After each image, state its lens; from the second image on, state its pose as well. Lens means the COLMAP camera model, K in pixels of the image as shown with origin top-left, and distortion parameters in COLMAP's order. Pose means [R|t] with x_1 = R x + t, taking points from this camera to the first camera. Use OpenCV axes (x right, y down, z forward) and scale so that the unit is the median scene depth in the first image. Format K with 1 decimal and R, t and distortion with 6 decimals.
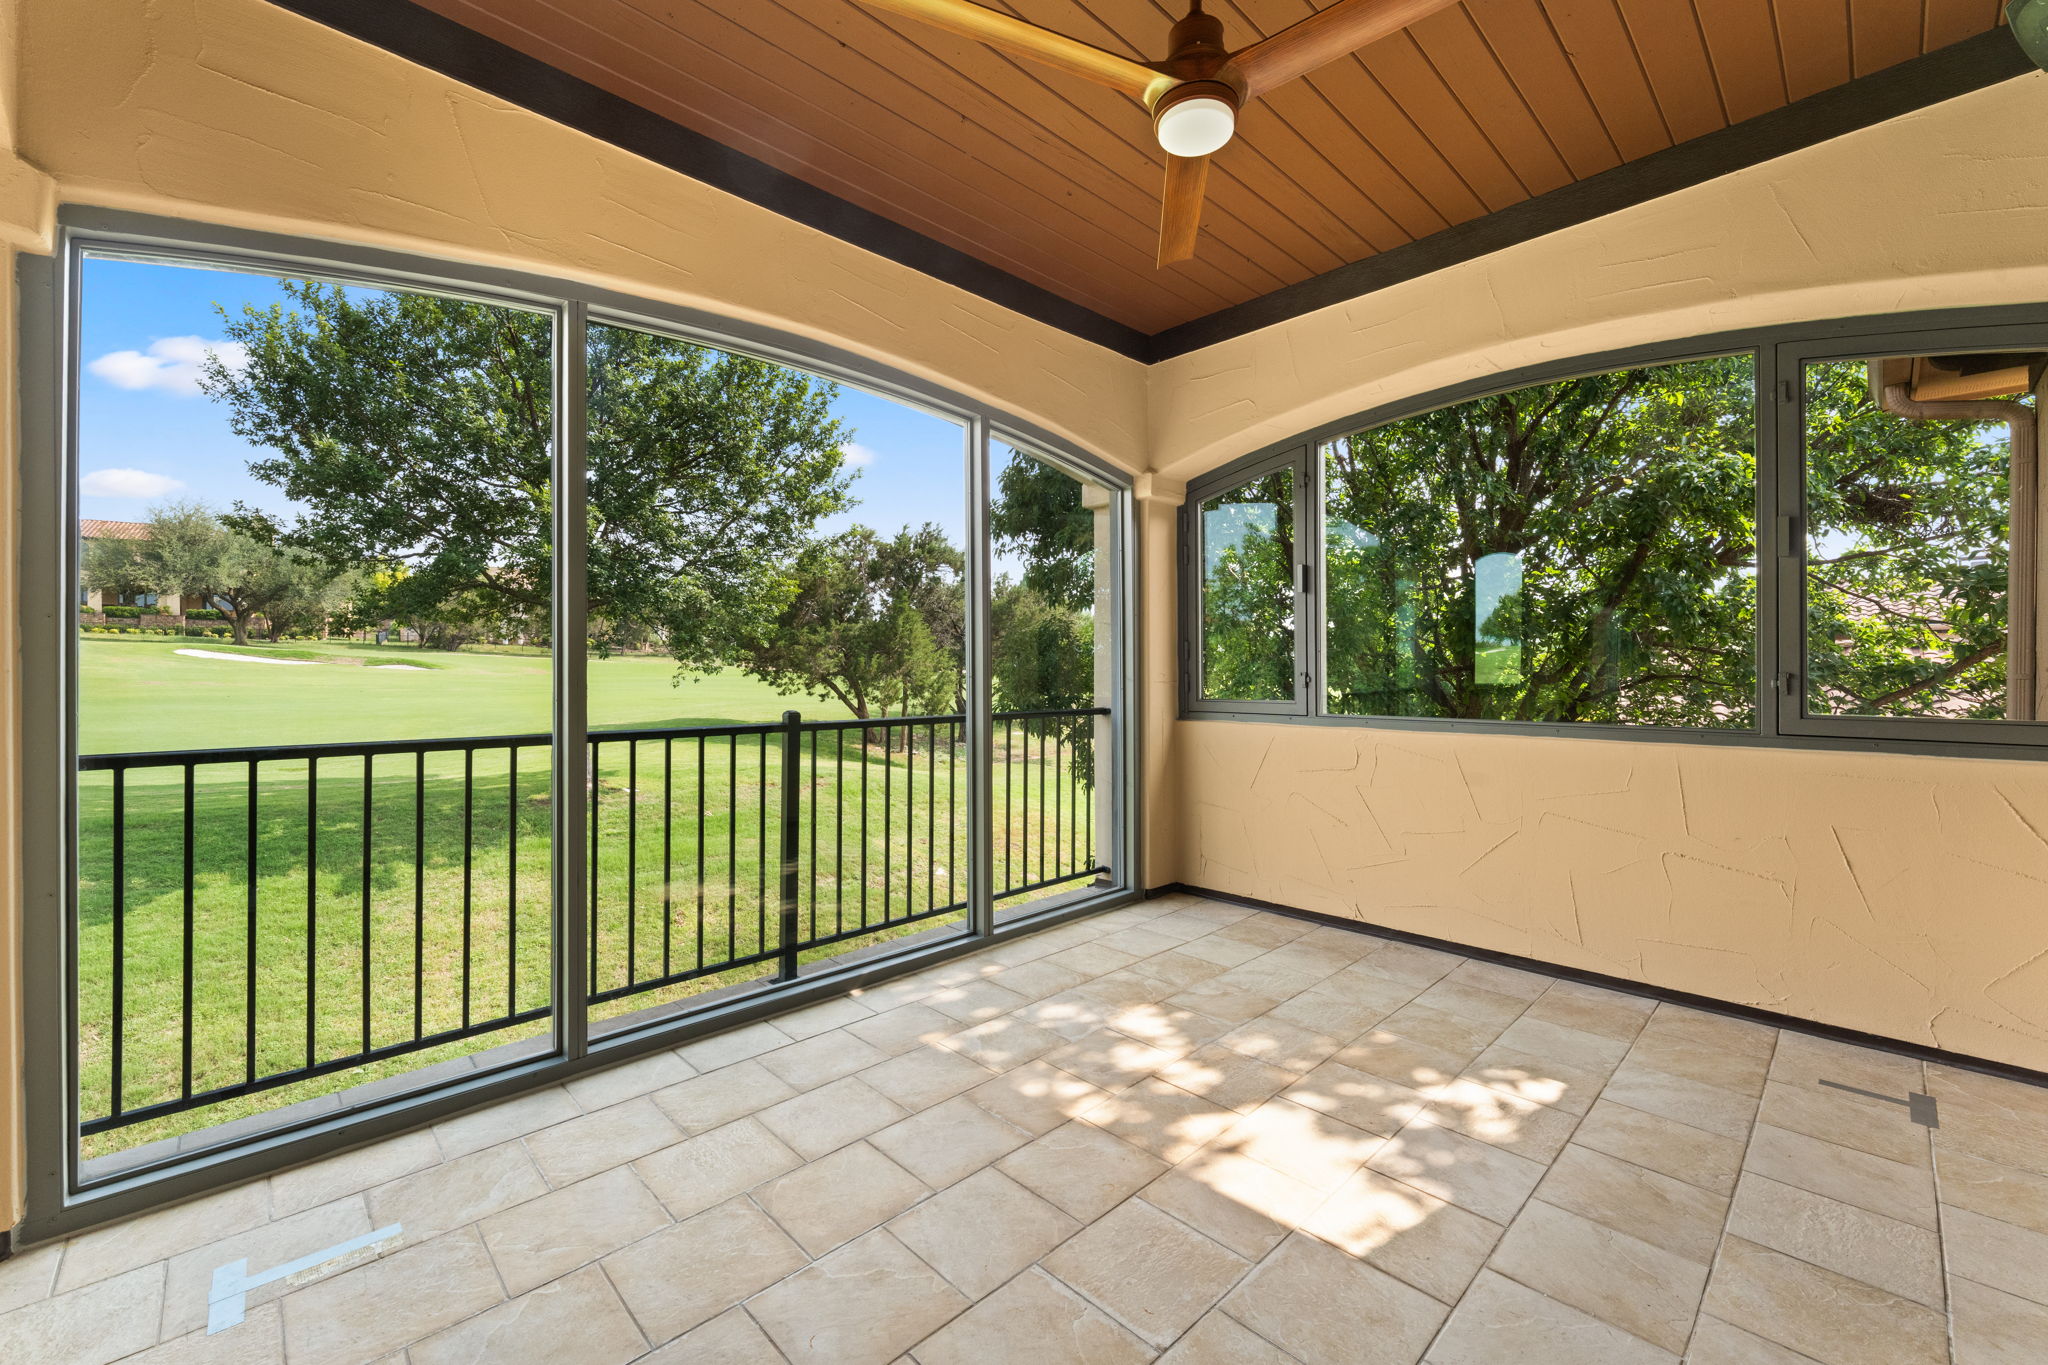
lens RADIAL K [[824.3, 0, 1031.4], [0, 824.3, 675.1], [0, 0, 1]] dist [0.001544, 0.000021]
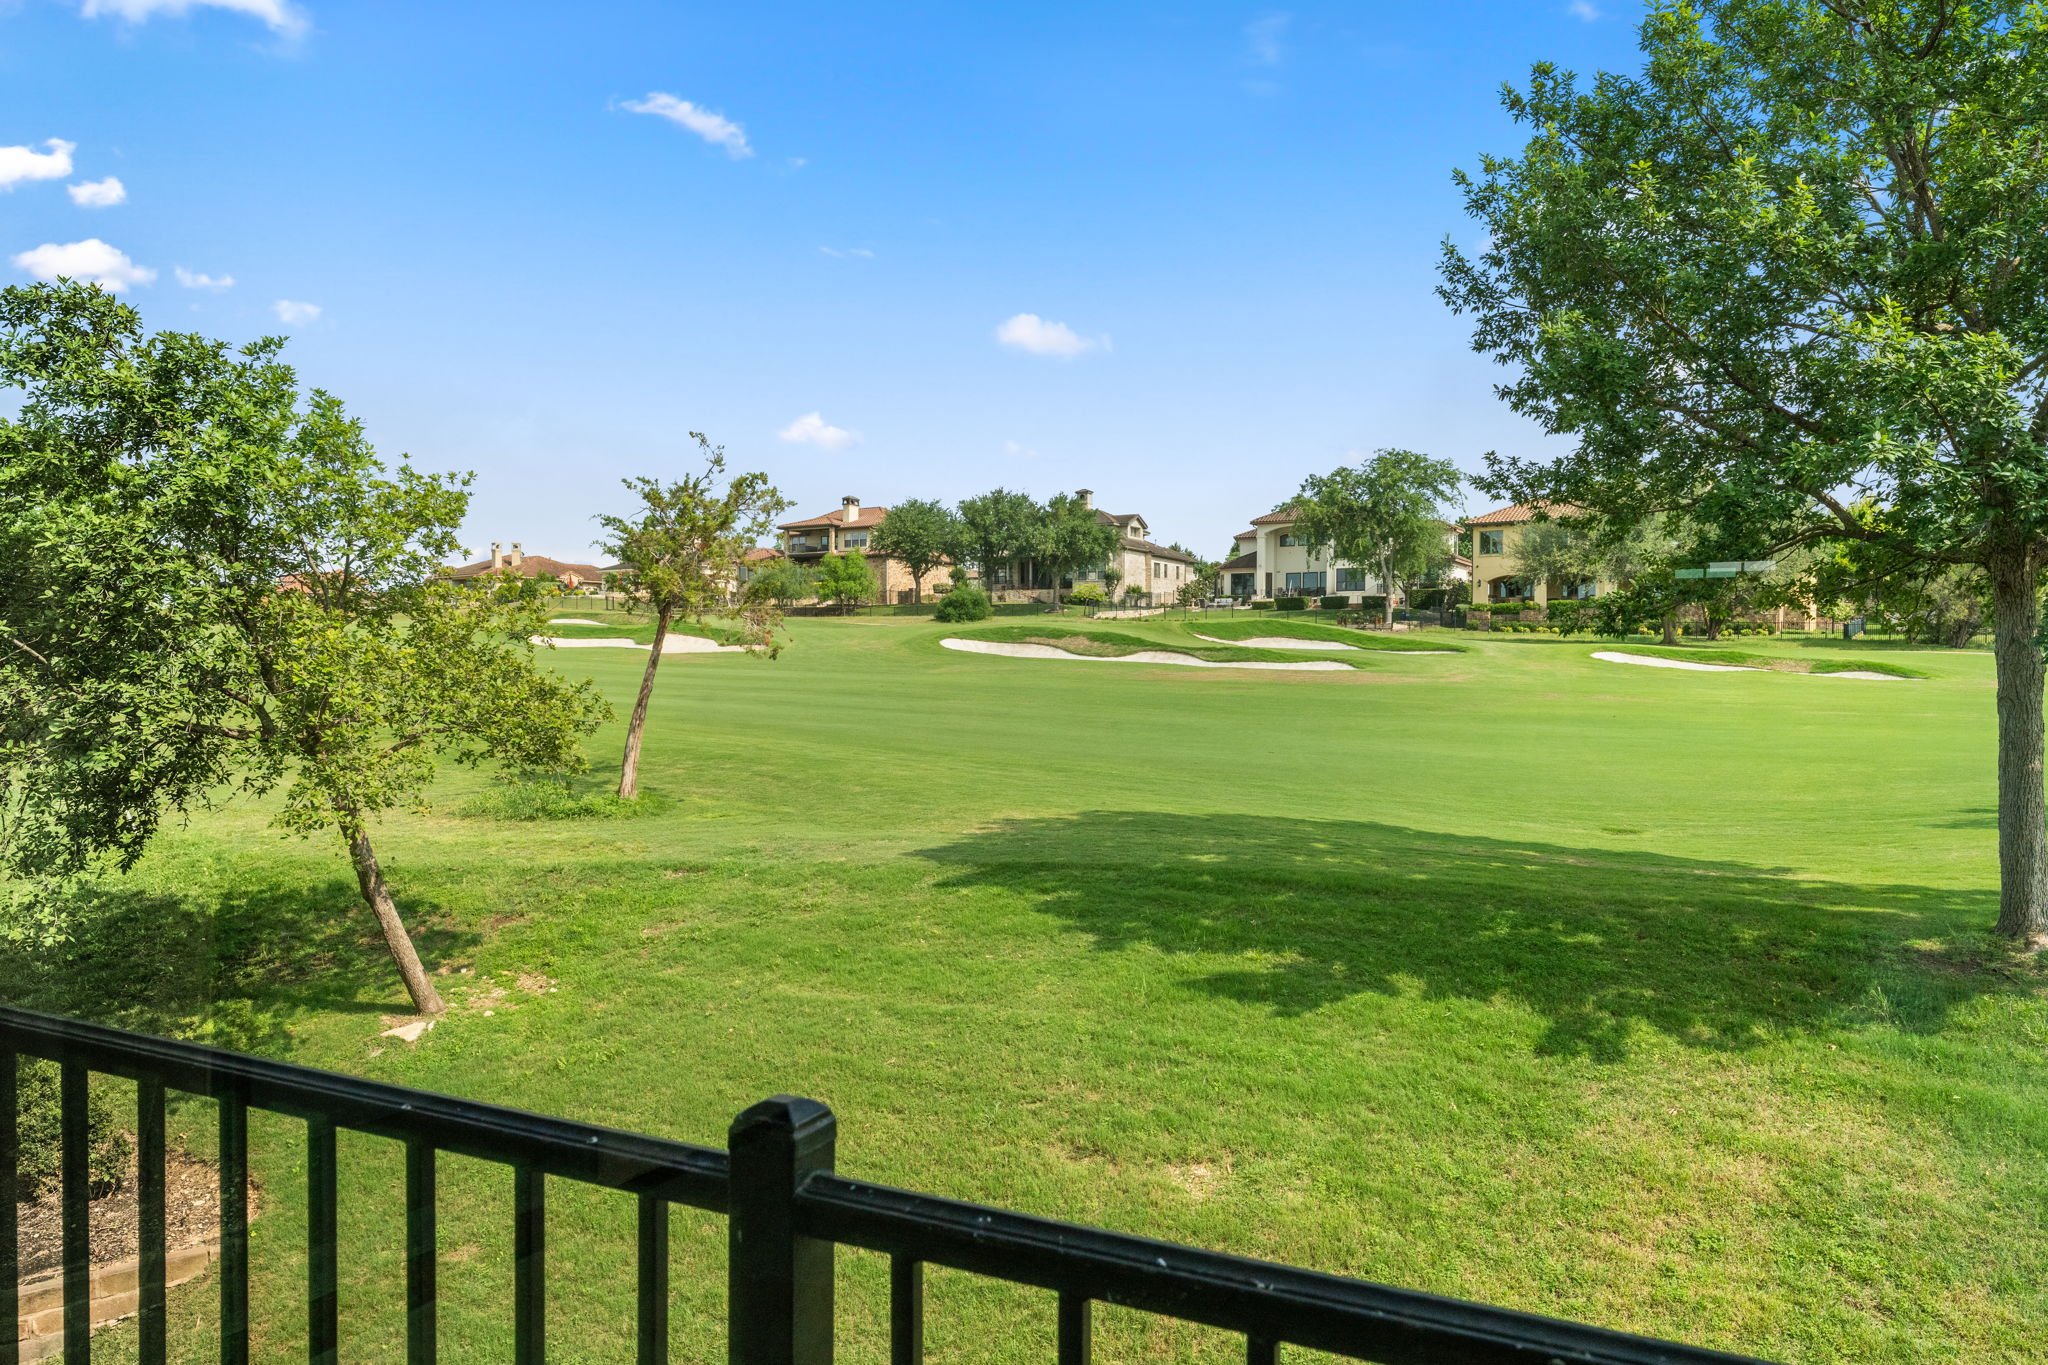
lens RADIAL K [[1358.9, 0, 1024.0], [0, 1358.9, 682.5], [0, 0, 1]] dist [0.001143, -0.001077]
pose [[0.329521, 0.008534, -0.944110, -0.000813], [-0.010644, 0.999929, 0.005324, -0.010300], [0.944088, 0.008295, 0.329588, 0.210840]]
